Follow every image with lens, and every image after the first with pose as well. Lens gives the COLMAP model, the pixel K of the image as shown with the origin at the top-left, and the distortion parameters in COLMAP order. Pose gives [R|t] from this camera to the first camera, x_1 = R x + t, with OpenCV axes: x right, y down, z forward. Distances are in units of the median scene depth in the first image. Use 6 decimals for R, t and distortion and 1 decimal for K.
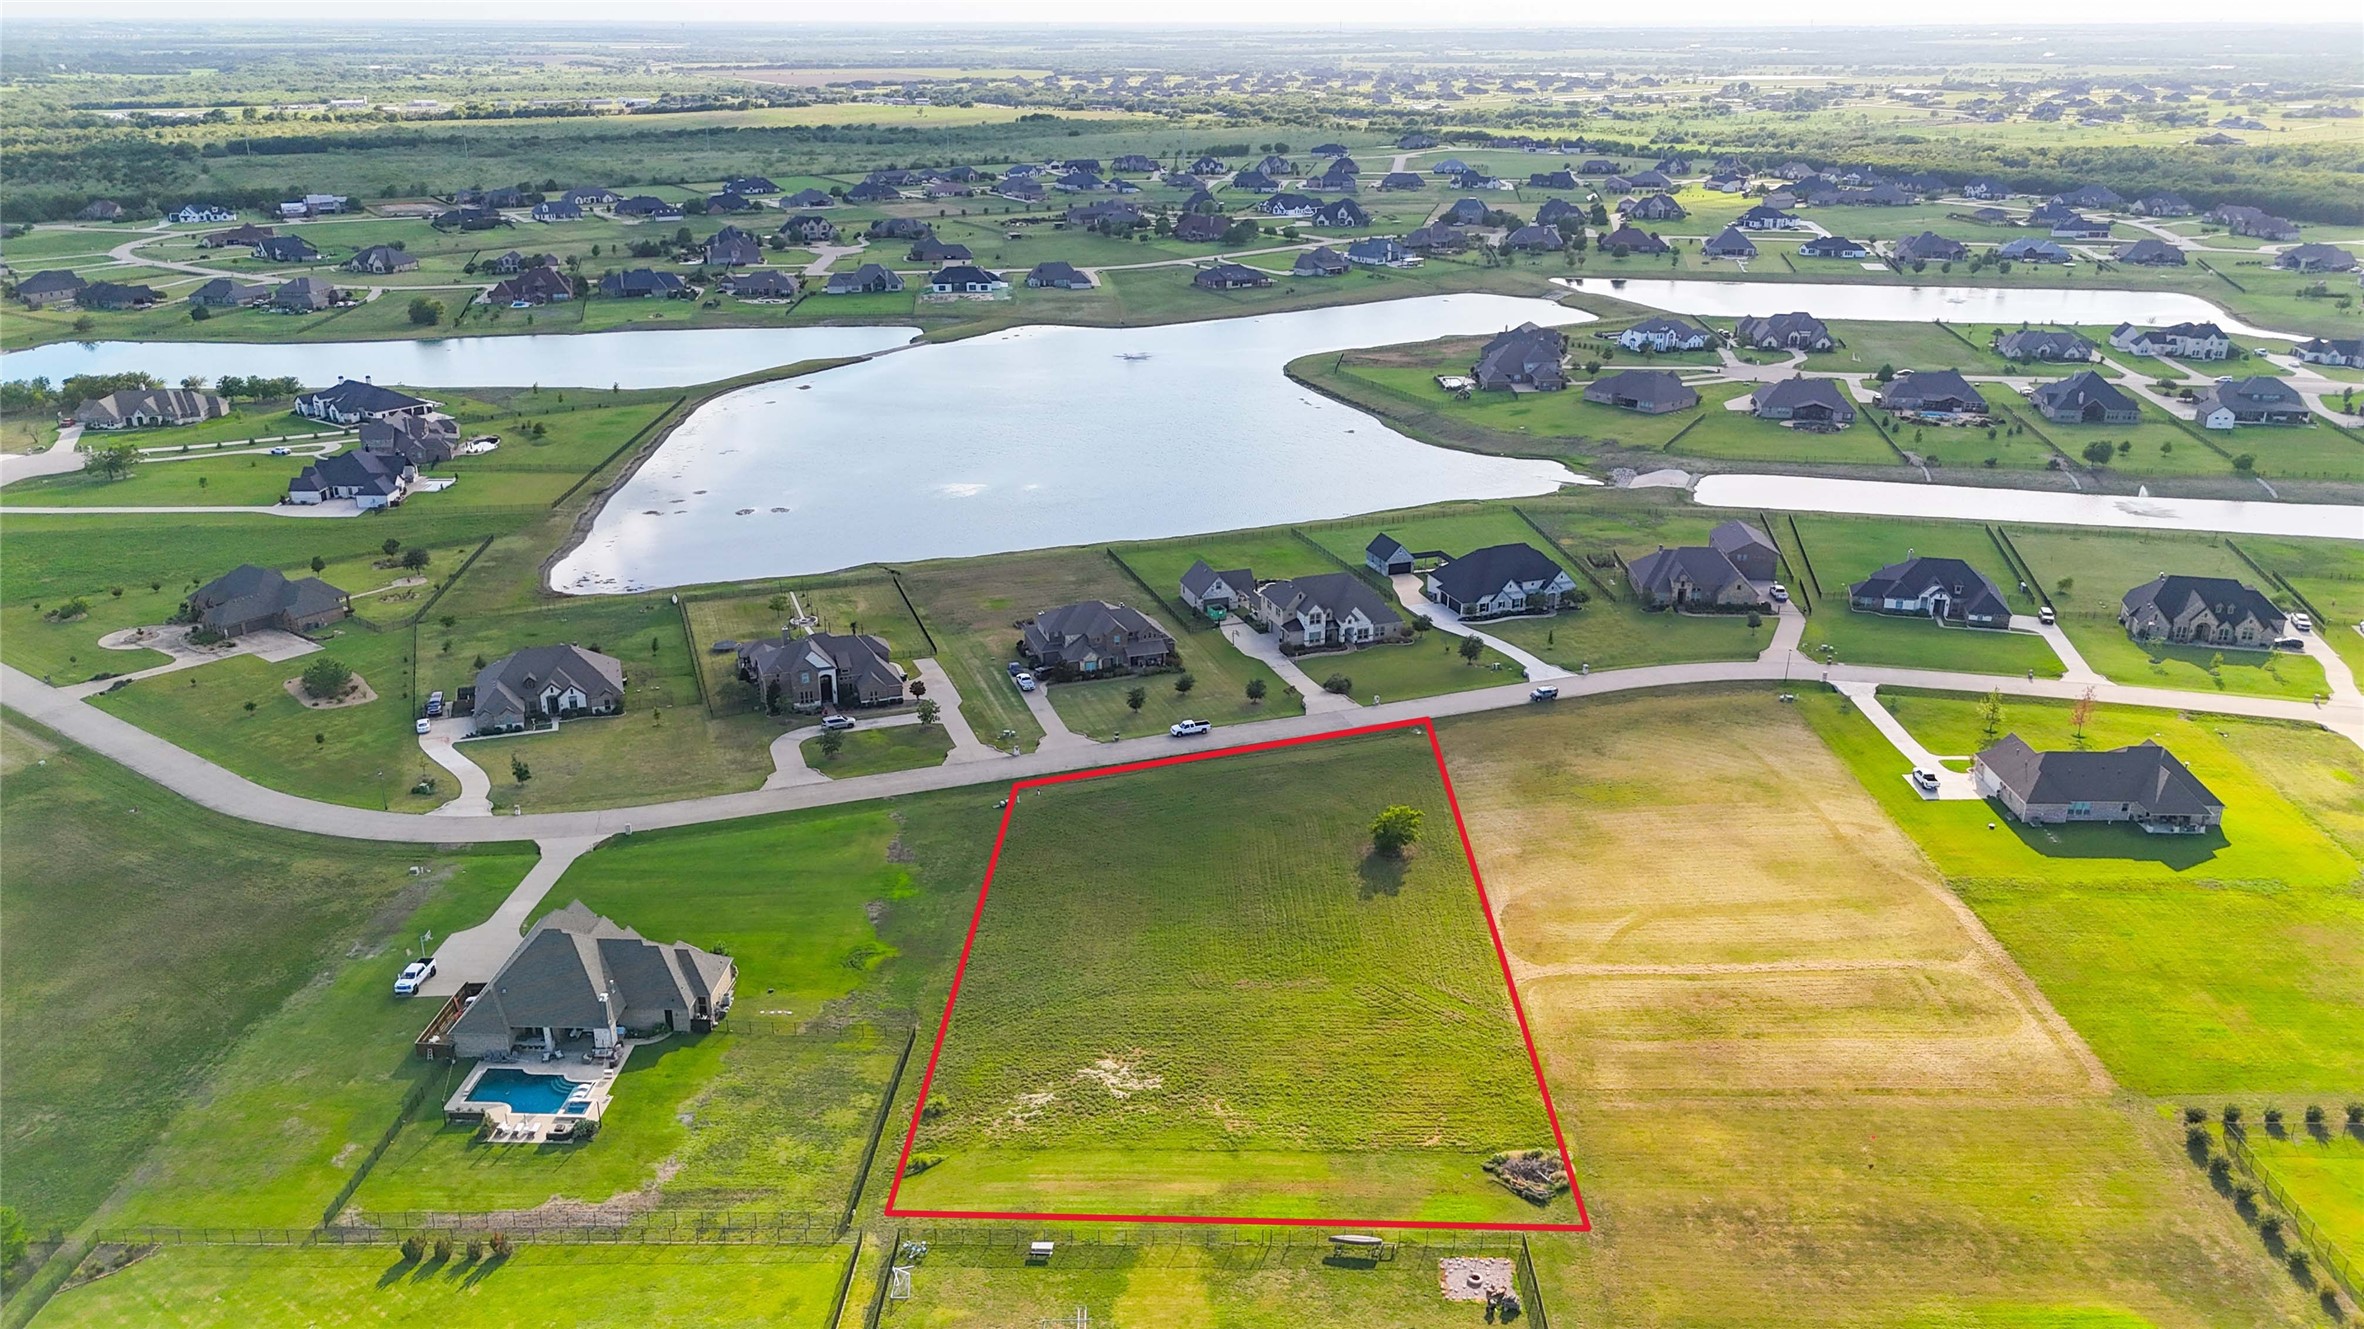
lens RADIAL K [[1736.3, 0, 1182.0], [0, 1736.3, 664.5], [0, 0, 1]] dist [0.084312, -0.101003]
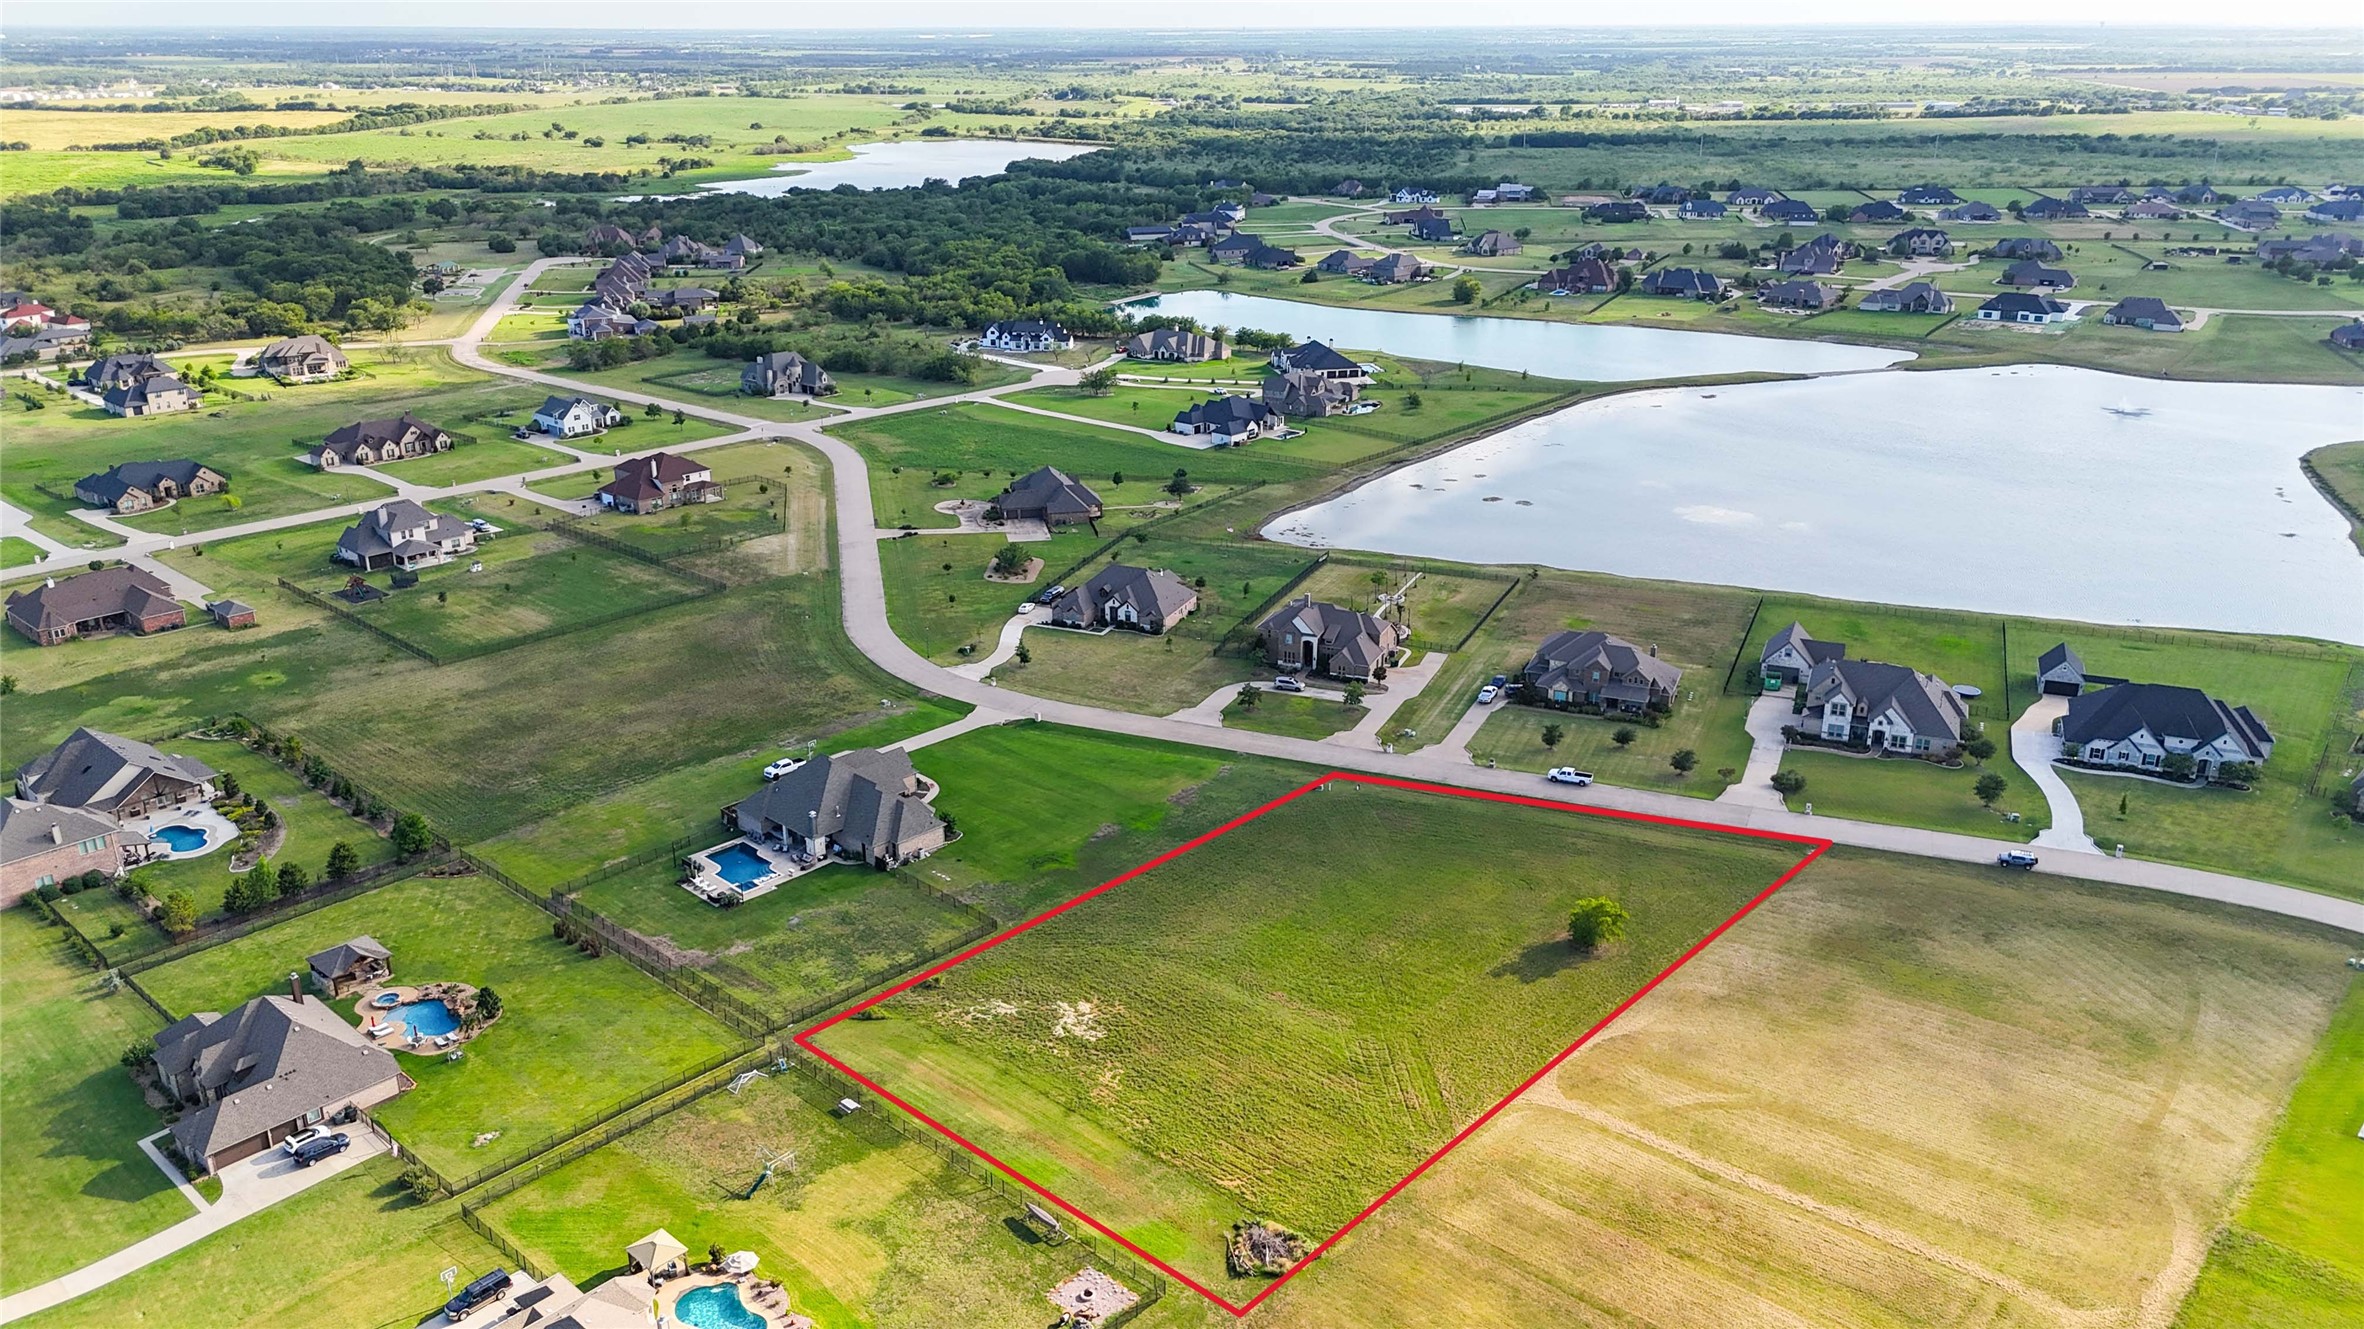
lens RADIAL K [[1736.3, 0, 1182.0], [0, 1736.3, 664.5], [0, 0, 1]] dist [0.084312, -0.101003]
pose [[0.748739, 0.226865, -0.622834, 0.371100], [-0.227461, 0.970491, 0.080055, -0.043735], [0.622617, 0.081731, 0.778247, 0.115566]]
